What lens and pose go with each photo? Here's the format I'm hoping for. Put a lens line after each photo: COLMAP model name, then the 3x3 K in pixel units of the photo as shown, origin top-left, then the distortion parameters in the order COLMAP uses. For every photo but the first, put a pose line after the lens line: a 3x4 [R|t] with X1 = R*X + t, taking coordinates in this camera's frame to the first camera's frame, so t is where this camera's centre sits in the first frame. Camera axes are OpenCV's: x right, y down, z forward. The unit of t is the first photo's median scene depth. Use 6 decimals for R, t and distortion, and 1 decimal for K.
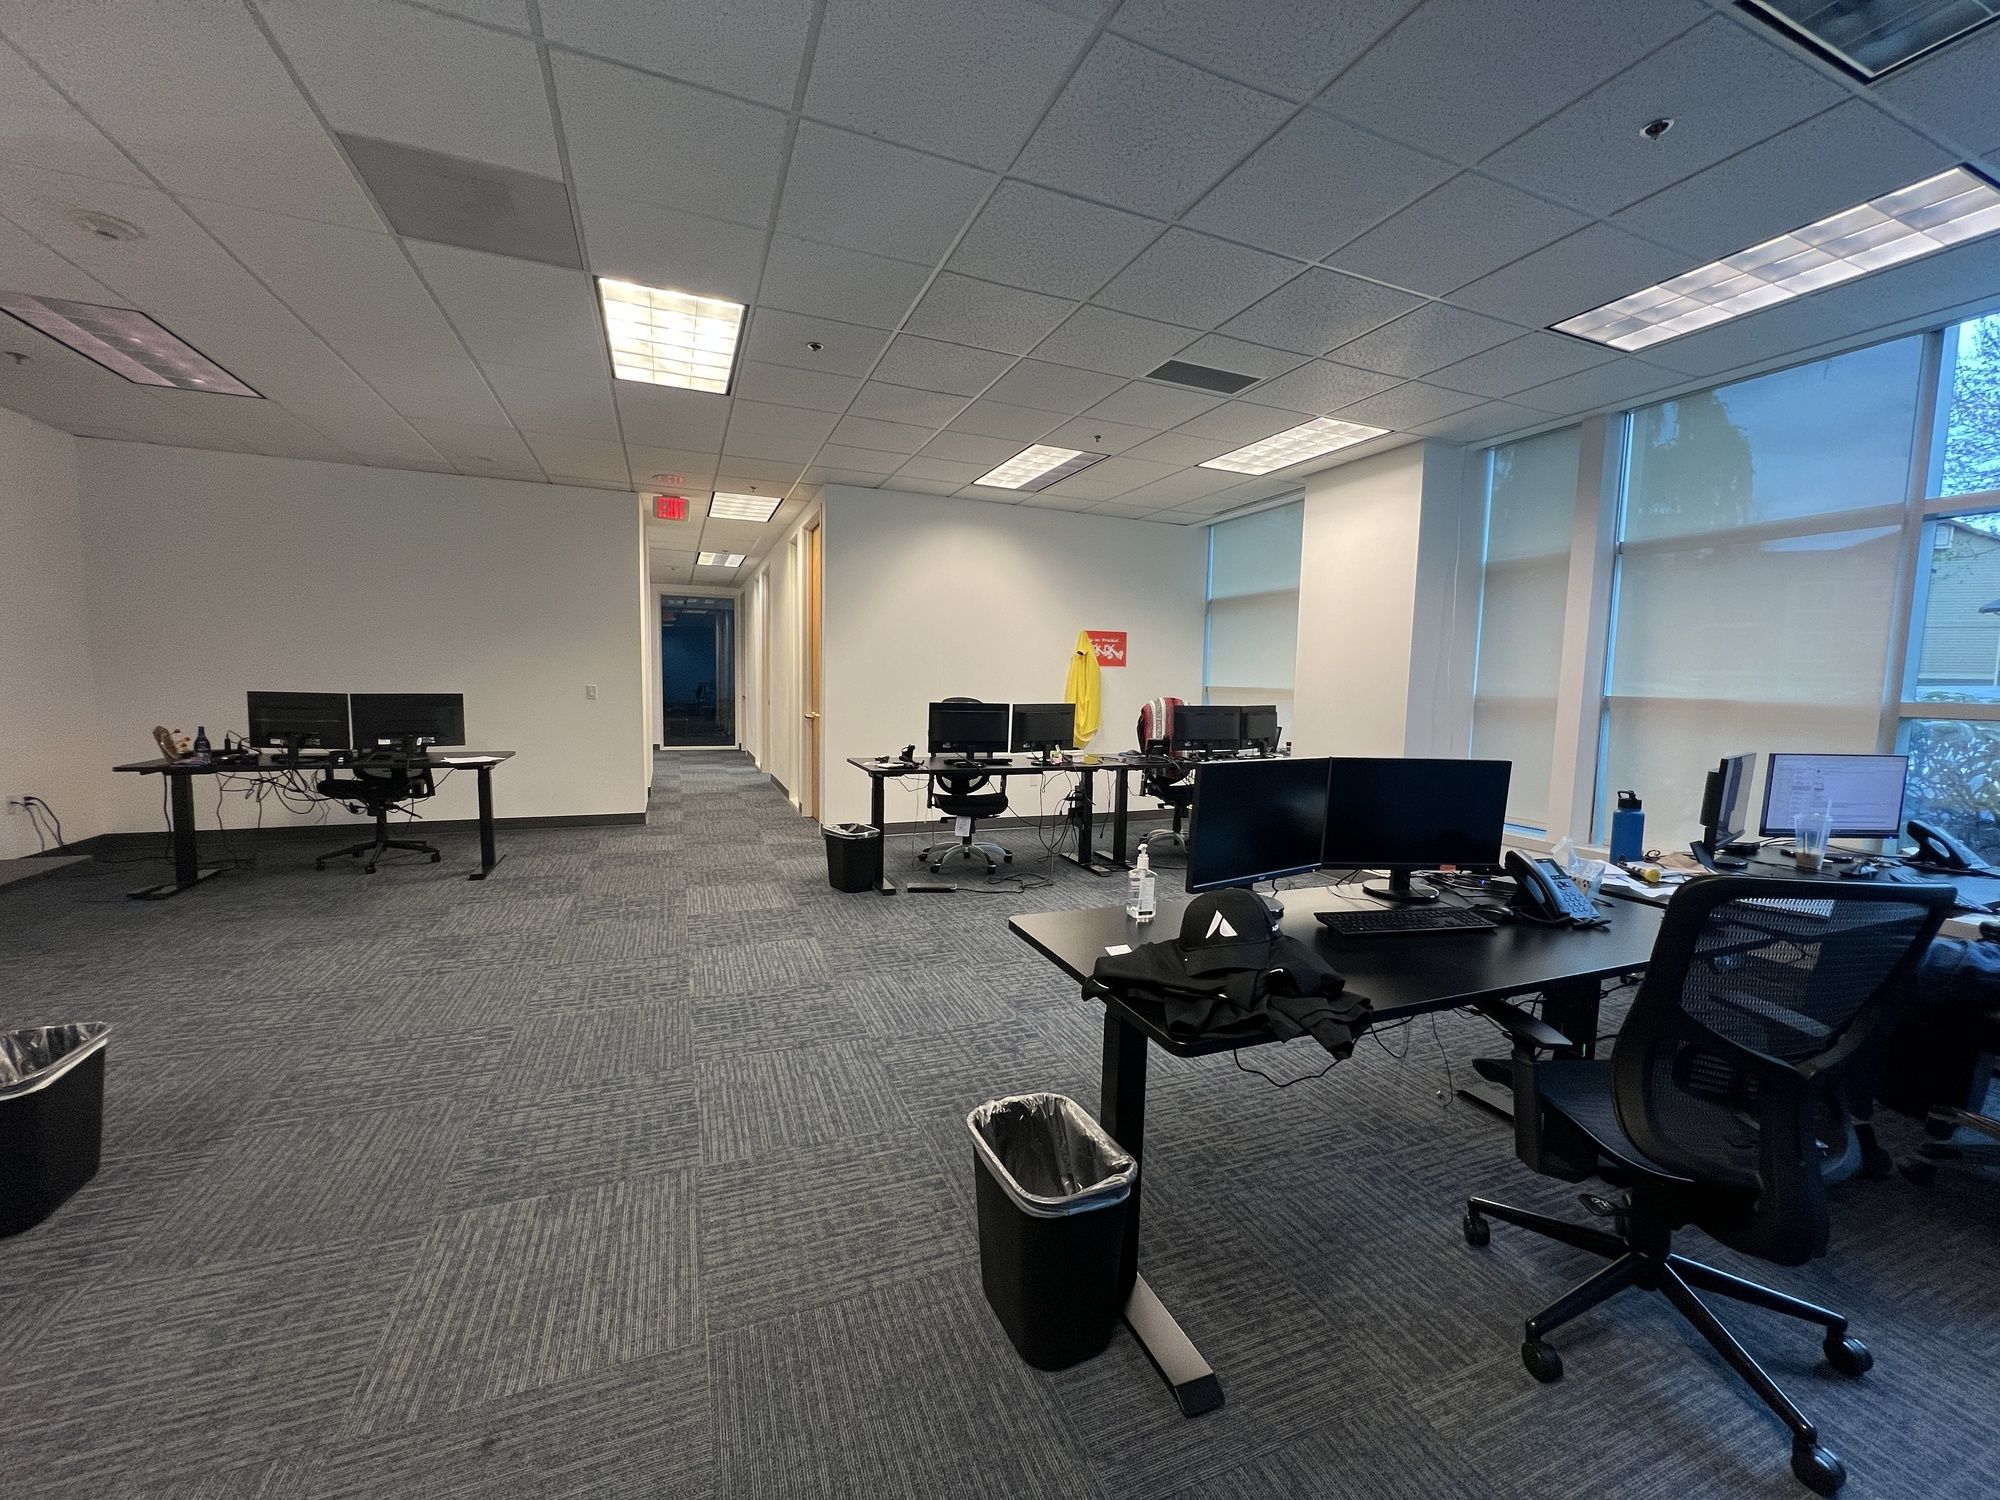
lens RADIAL K [[793.8, 0, 1000.0], [0, 793.8, 750.0], [0, 0, 1]] dist [-0.000704, -0.000079]
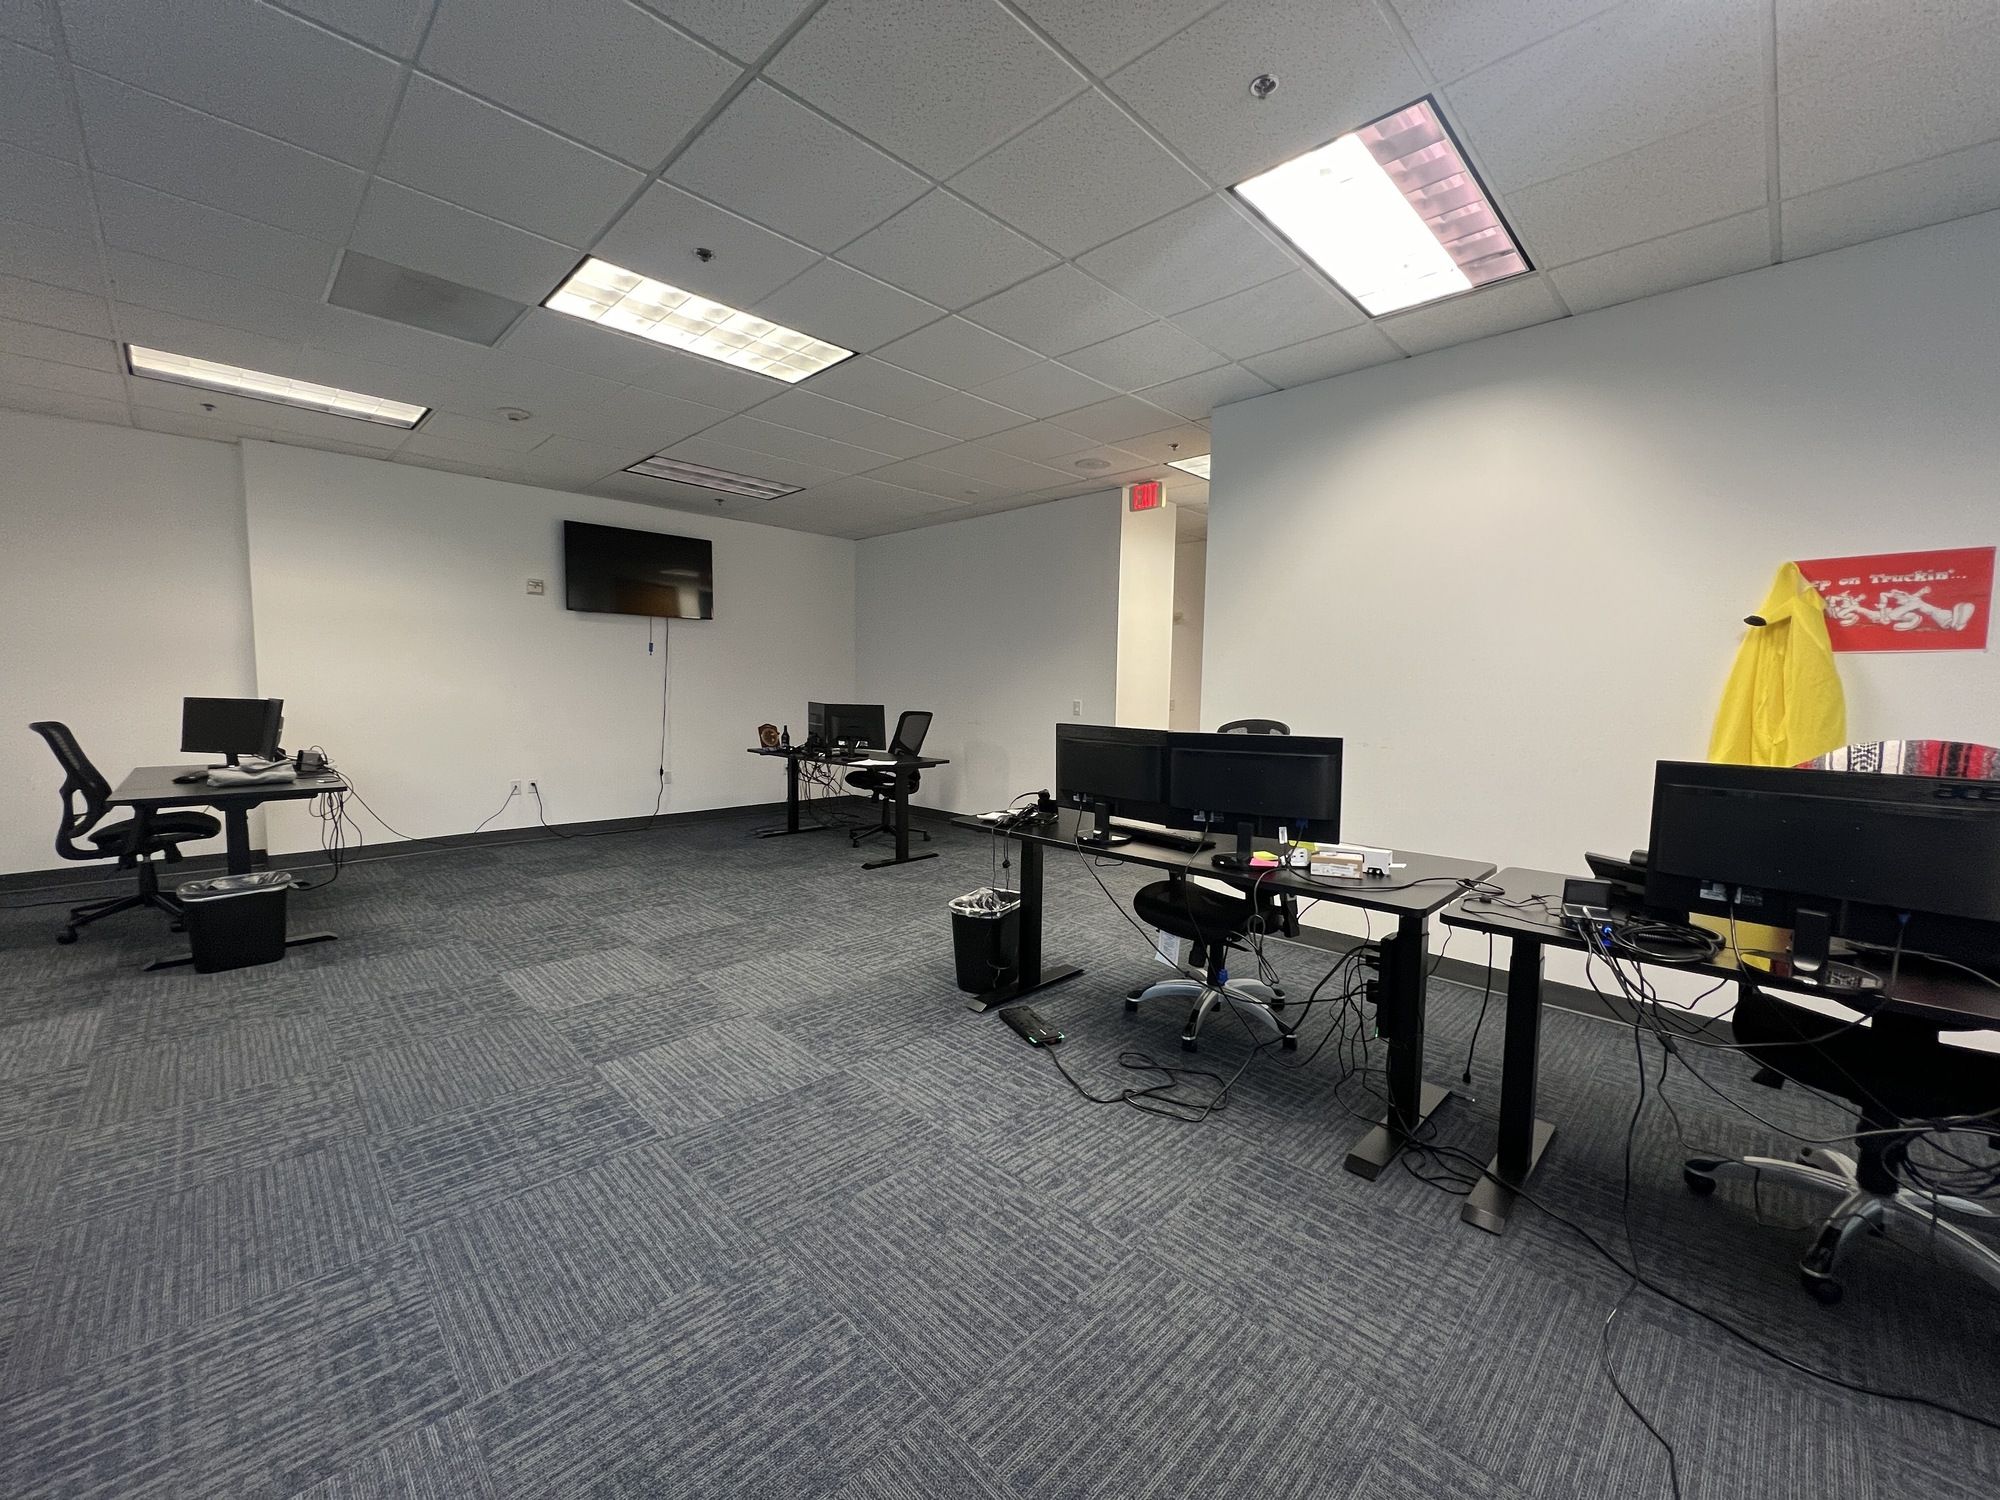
lens RADIAL K [[793.8, 0, 1000.0], [0, 793.8, 750.0], [0, 0, 1]] dist [-0.000704, -0.000079]
pose [[0.386768, 0.059954, -0.920226, 0.322804], [-0.083065, 0.996093, 0.029985, -0.039474], [0.918428, 0.064841, 0.390237, 0.510358]]
